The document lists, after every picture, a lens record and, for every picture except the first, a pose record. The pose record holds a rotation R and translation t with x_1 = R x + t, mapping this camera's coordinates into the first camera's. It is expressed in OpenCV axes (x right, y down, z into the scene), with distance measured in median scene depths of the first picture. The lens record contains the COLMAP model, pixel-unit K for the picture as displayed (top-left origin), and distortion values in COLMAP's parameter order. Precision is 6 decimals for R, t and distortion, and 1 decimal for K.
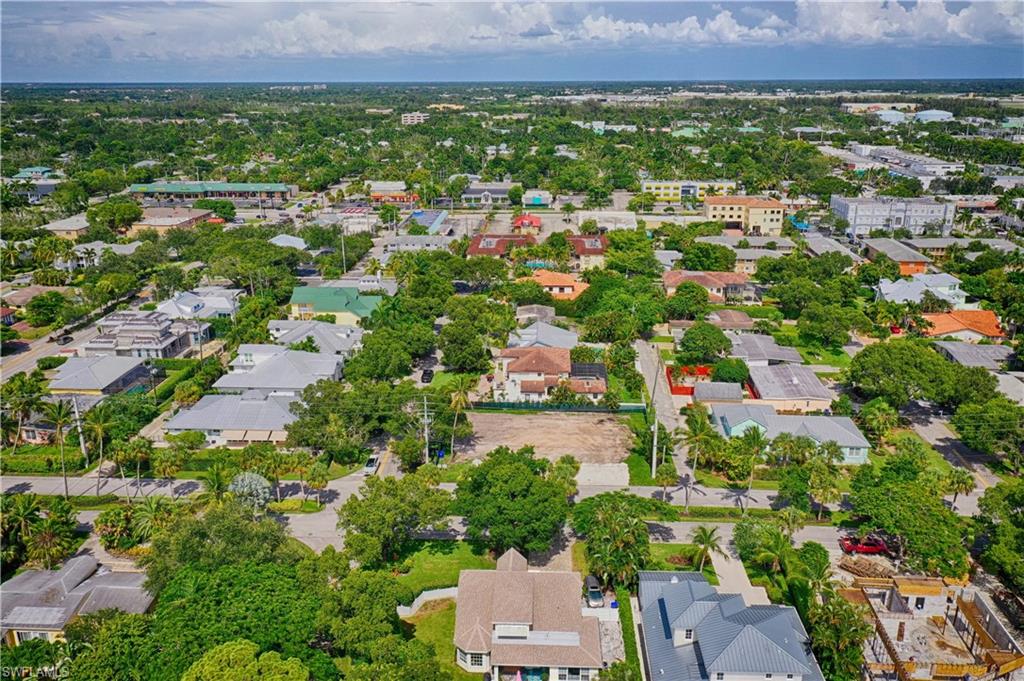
lens RADIAL K [[810.5, 0, 509.8], [0, 810.5, 343.7], [0, 0, 1]] dist [0.002174, -0.000962]
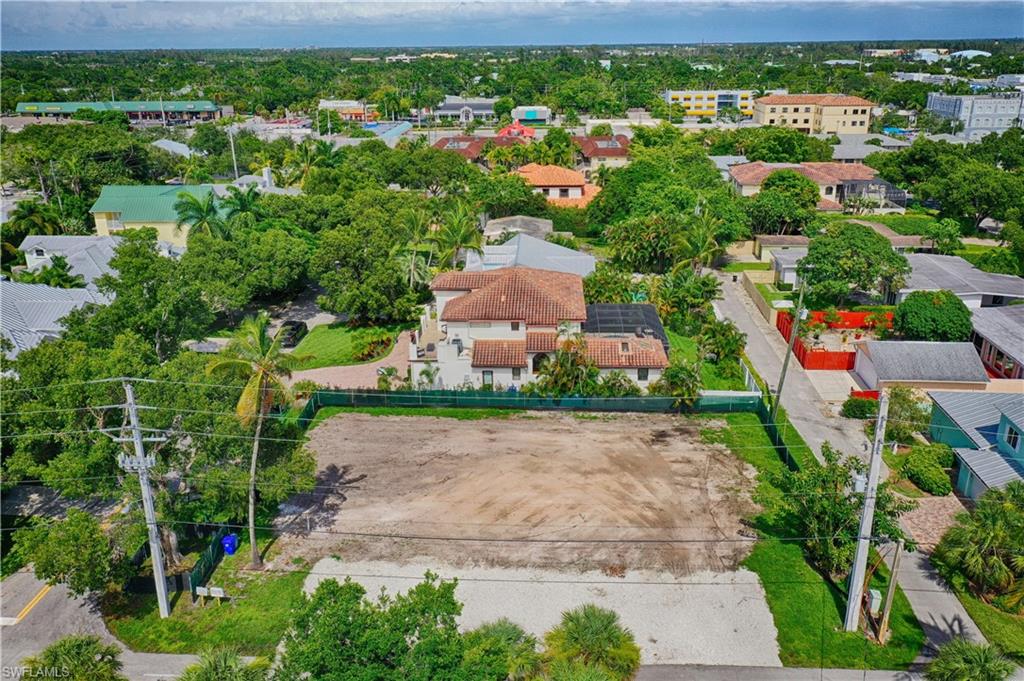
lens RADIAL K [[810.5, 0, 510.7], [0, 810.5, 345.6], [0, 0, 1]] dist [0.002174, -0.000962]
pose [[0.999976, -0.006763, -0.001497, 0.029696], [0.006817, 0.999185, 0.039787, 0.026226], [0.001227, -0.039797, 0.999207, 0.475467]]
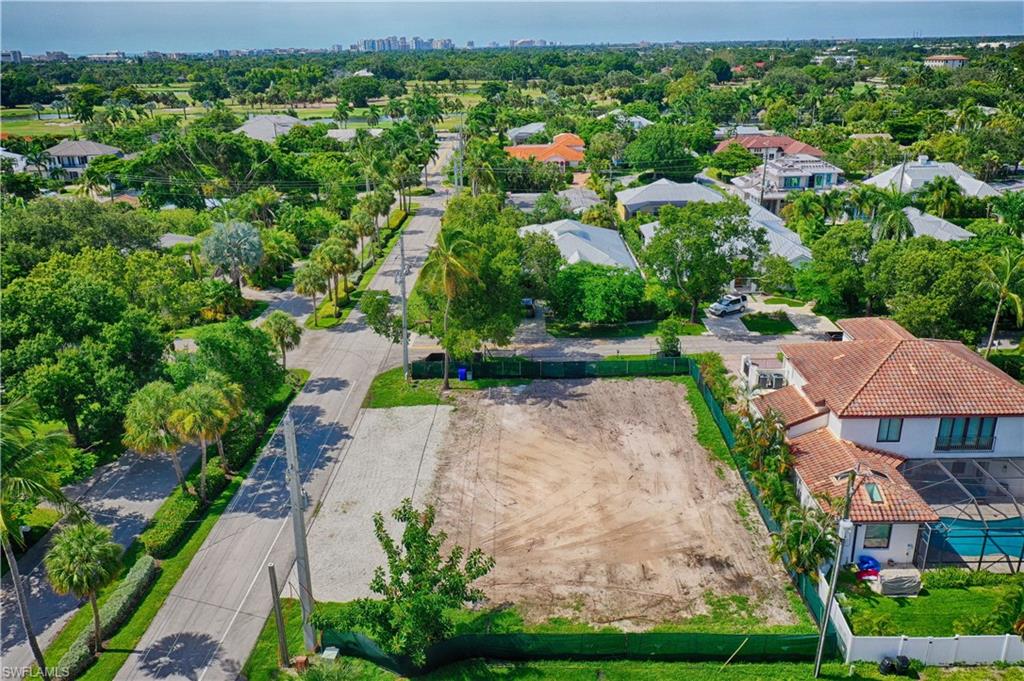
lens RADIAL K [[810.5, 0, 513.8], [0, 810.5, 340.4], [0, 0, 1]] dist [0.002174, -0.000962]
pose [[0.024469, 0.332437, -0.942808, 0.308160], [-0.296190, 0.903158, 0.310769, -0.046079], [0.954815, 0.271647, 0.120564, 0.704430]]
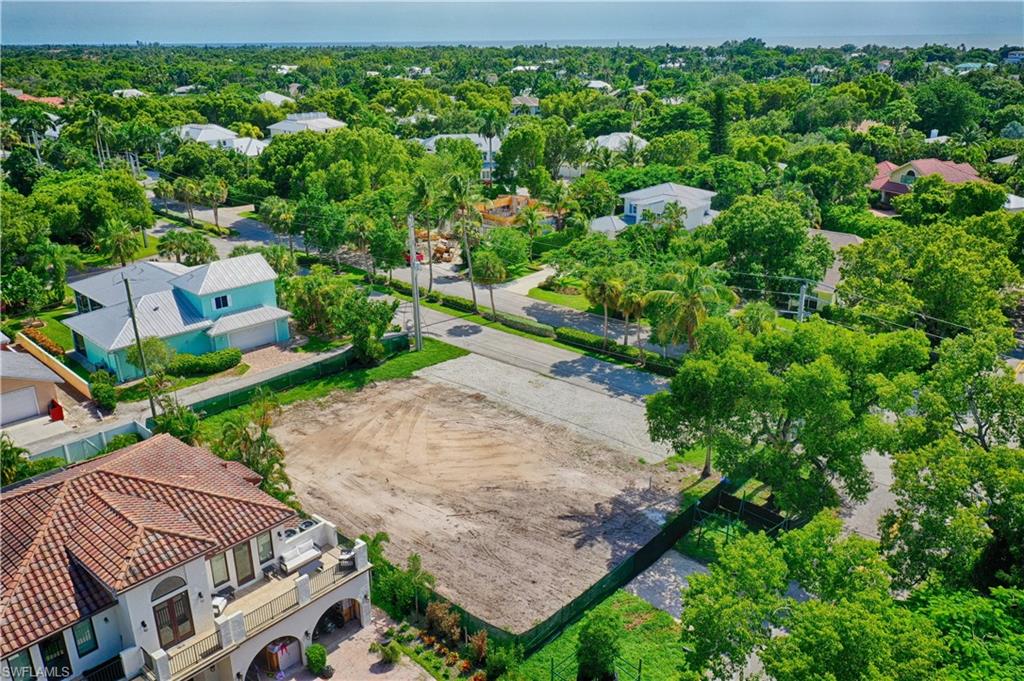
lens RADIAL K [[810.5, 0, 514.1], [0, 810.5, 341.2], [0, 0, 1]] dist [0.002174, -0.000962]
pose [[-0.775186, -0.220004, 0.592187, -0.160864], [0.201645, 0.802194, 0.561982, -0.114011], [-0.598687, 0.555052, -0.577486, 0.912066]]
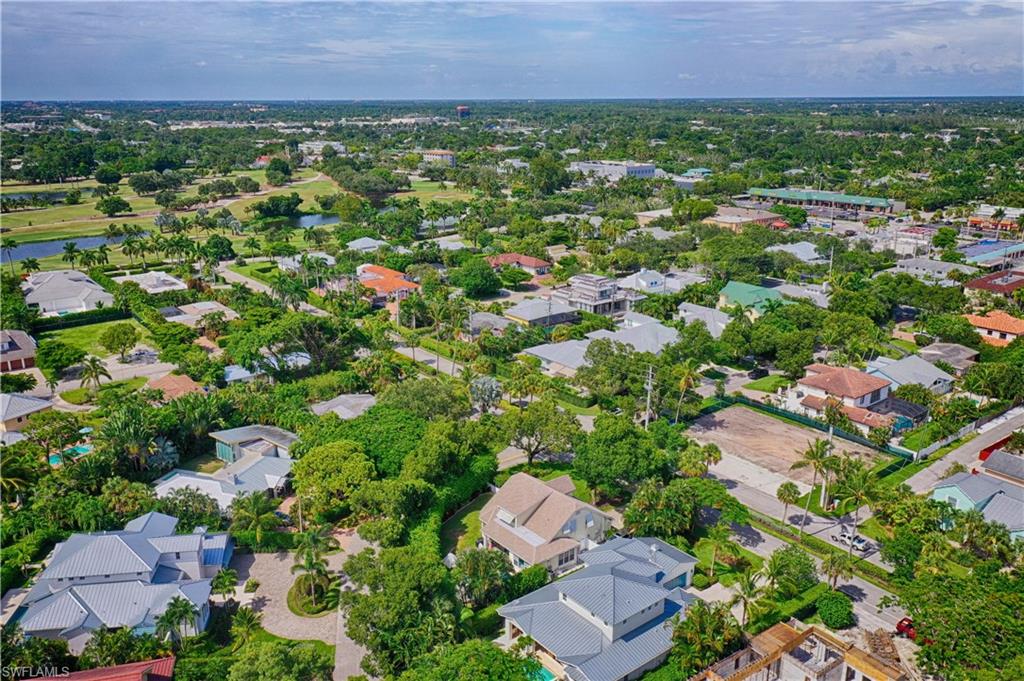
lens RADIAL K [[810.5, 0, 512.1], [0, 810.5, 338.0], [0, 0, 1]] dist [0.002174, -0.000962]
pose [[0.654894, 0.213032, -0.725073, 0.414425], [-0.229024, 0.970273, 0.078217, -0.014146], [0.720181, 0.114835, 0.684216, 0.037001]]
